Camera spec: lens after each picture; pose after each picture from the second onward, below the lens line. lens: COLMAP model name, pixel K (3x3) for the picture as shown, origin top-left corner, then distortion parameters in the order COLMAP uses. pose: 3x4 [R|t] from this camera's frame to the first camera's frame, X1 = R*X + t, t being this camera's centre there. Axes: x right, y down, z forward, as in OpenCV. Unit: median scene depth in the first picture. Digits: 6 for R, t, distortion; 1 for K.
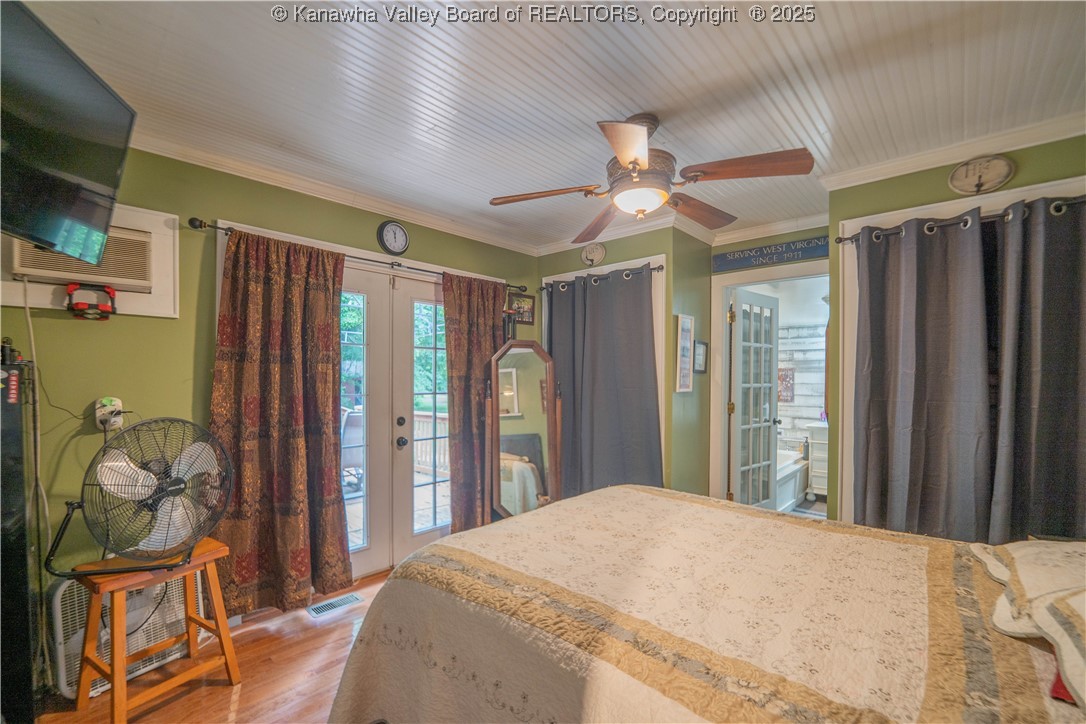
lens RADIAL K [[457.0, 0, 542.9], [0, 457.0, 388.2], [0, 0, 1]] dist [-0.025363, 0.002954]
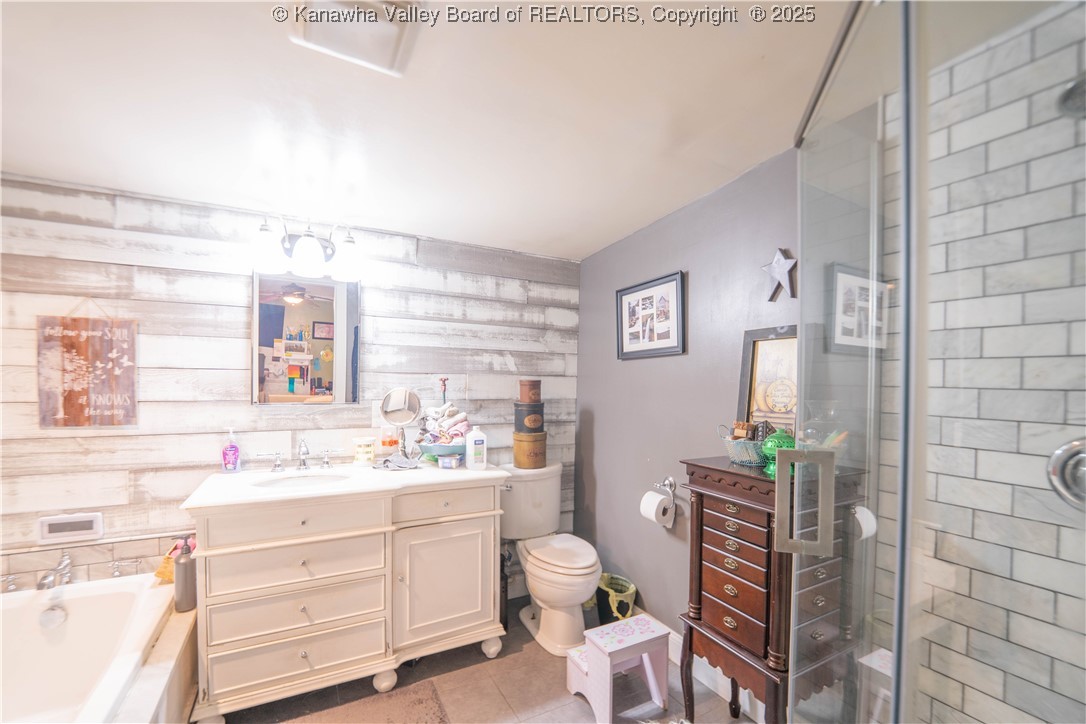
lens RADIAL K [[457.0, 0, 545.7], [0, 457.0, 387.8], [0, 0, 1]] dist [-0.025363, 0.002954]
pose [[0.321044, -0.013221, 0.946972, 0.341430], [0.007874, 0.999905, 0.011290, 0.003123], [-0.947032, 0.003832, 0.321117, 0.614170]]
